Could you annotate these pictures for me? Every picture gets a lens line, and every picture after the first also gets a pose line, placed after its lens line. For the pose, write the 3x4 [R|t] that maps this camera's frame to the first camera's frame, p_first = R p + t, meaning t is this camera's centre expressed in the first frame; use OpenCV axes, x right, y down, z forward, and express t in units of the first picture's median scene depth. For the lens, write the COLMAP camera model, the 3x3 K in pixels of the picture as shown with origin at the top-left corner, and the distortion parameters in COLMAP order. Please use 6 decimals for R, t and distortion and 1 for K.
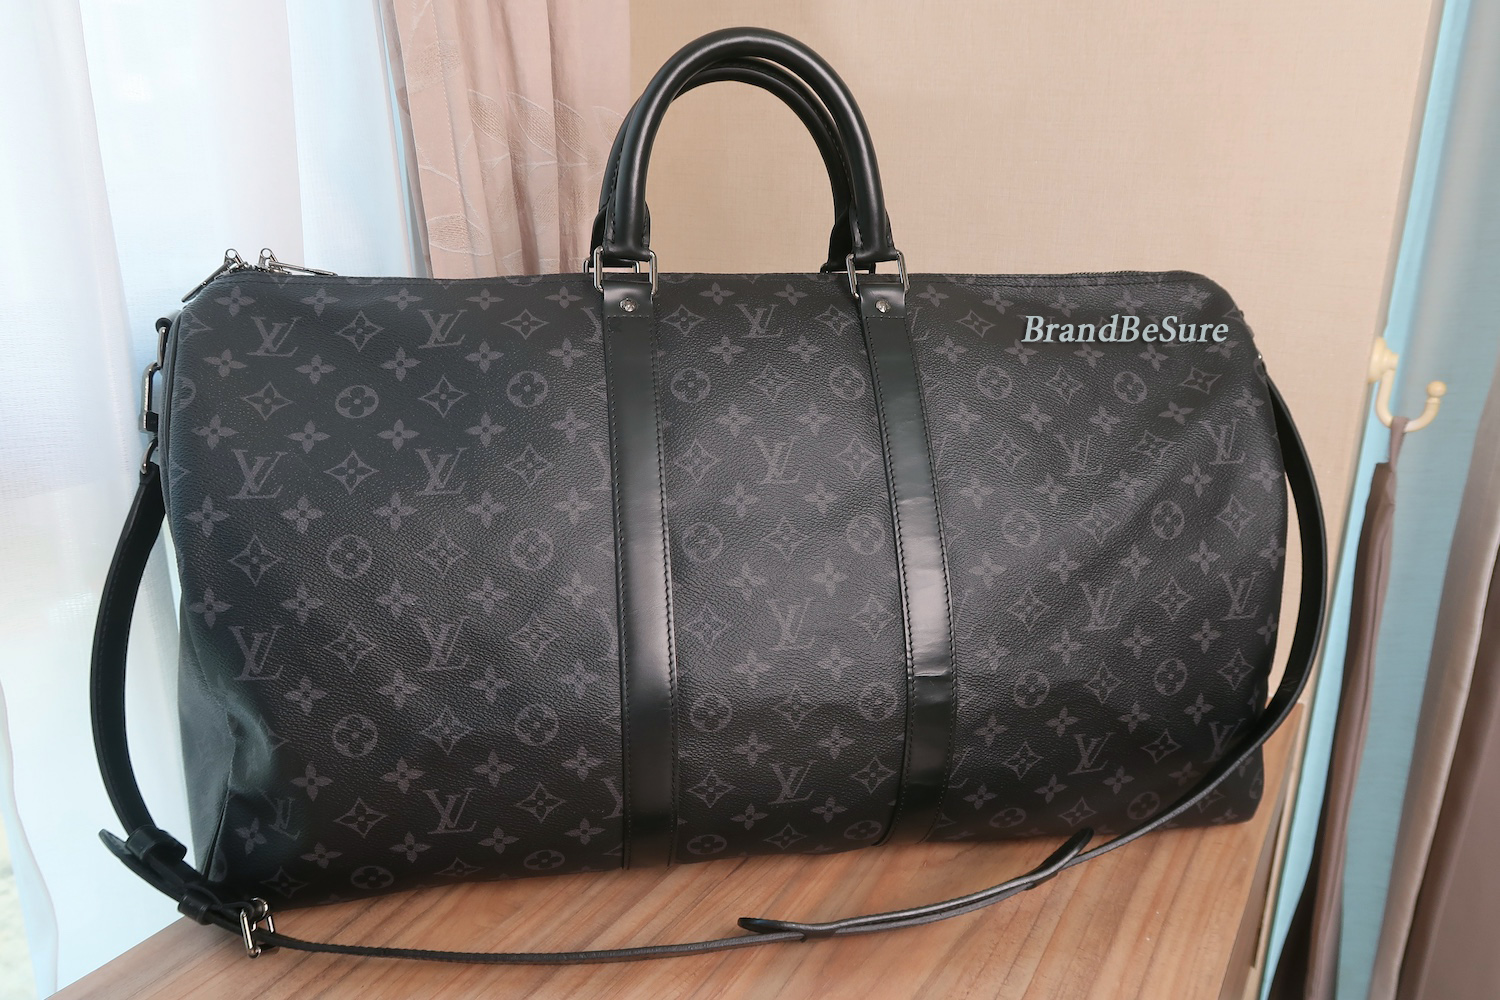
lens RADIAL K [[1155.9, 0, 753.9], [0, 1155.9, 500.4], [0, 0, 1]] dist [0.007695, 0.002599]
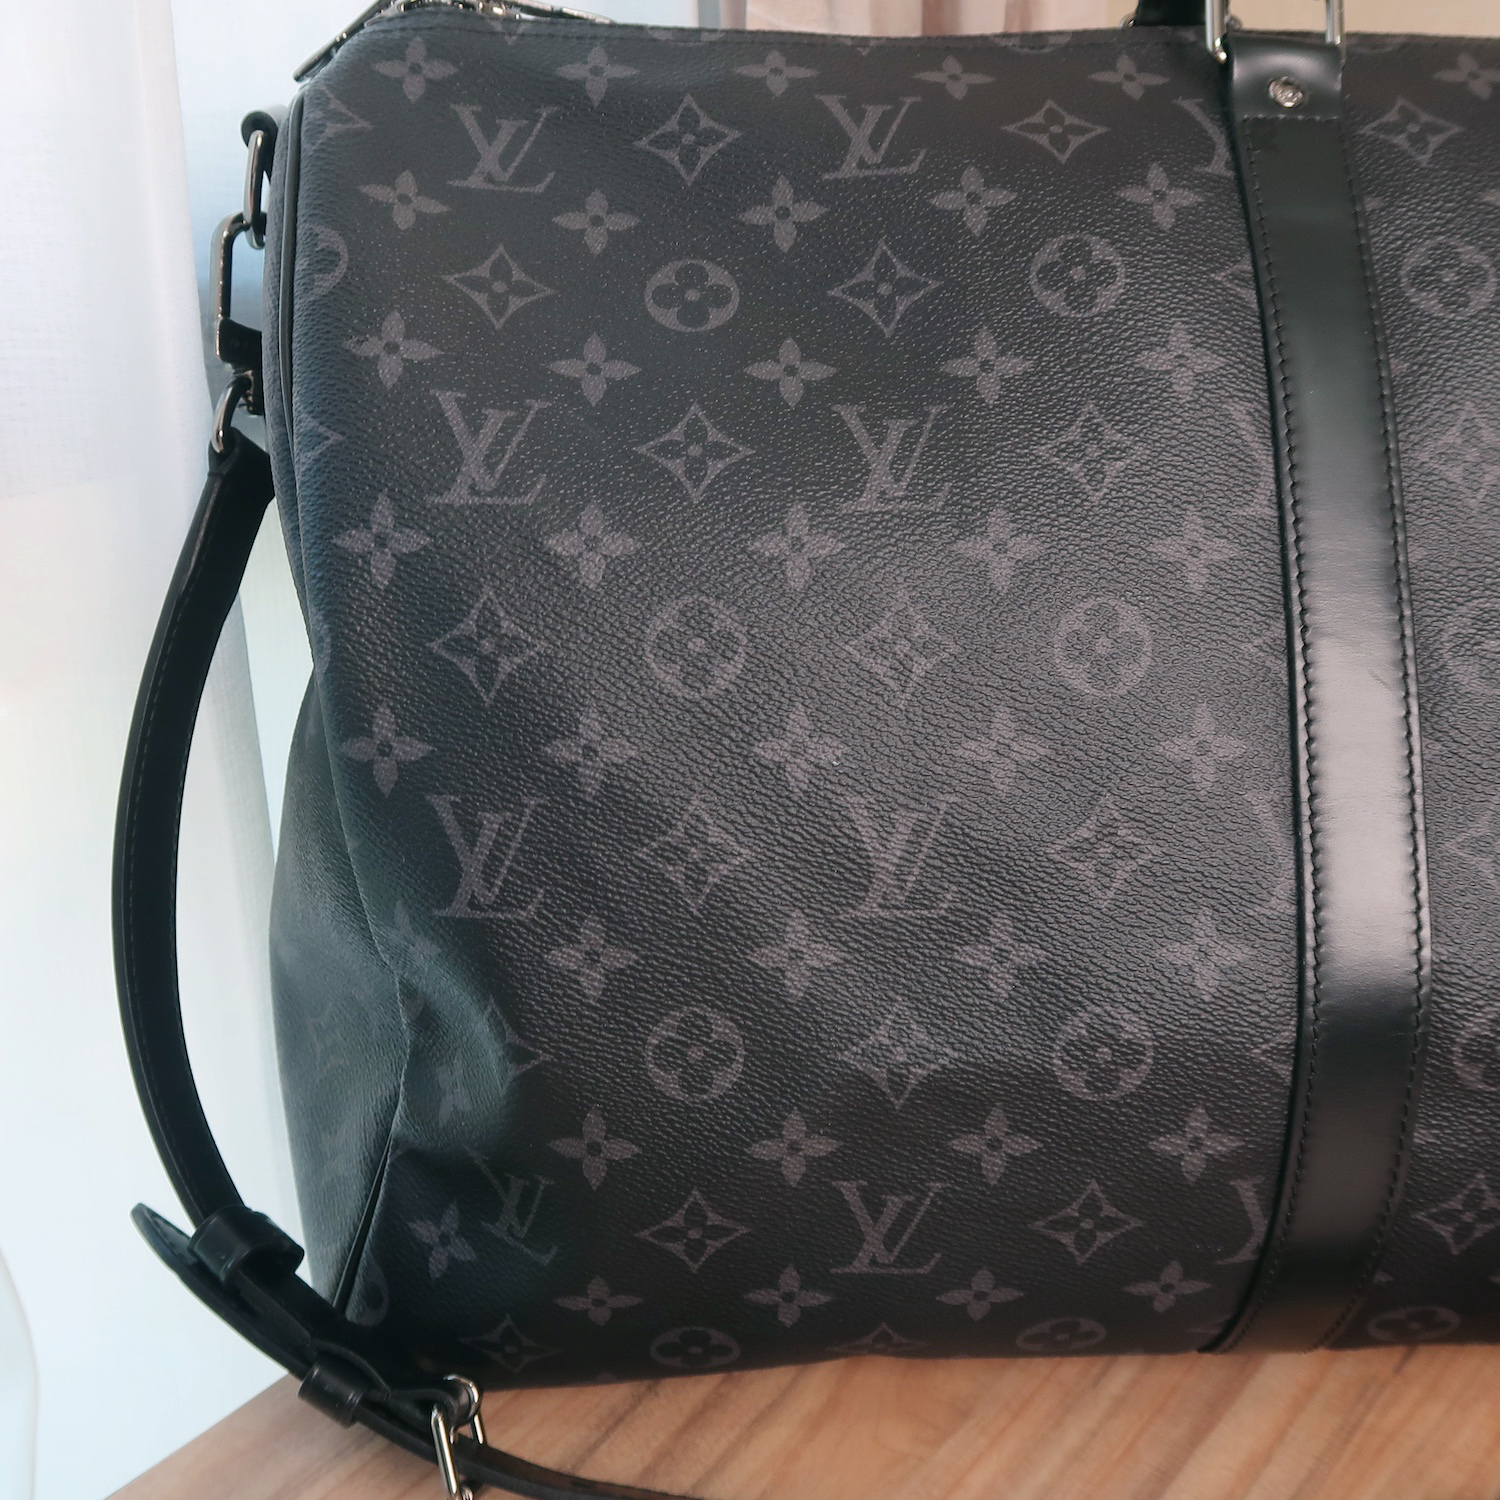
lens RADIAL K [[1718.7, 0, 750.1], [0, 1718.7, 752.3], [0, 0, 1]] dist [0.007027, 0.000000]
pose [[0.993147, 0.045280, -0.107745, -0.234567], [-0.035816, 0.995458, 0.088206, 0.027691], [0.111250, -0.083743, 0.990258, 0.330737]]
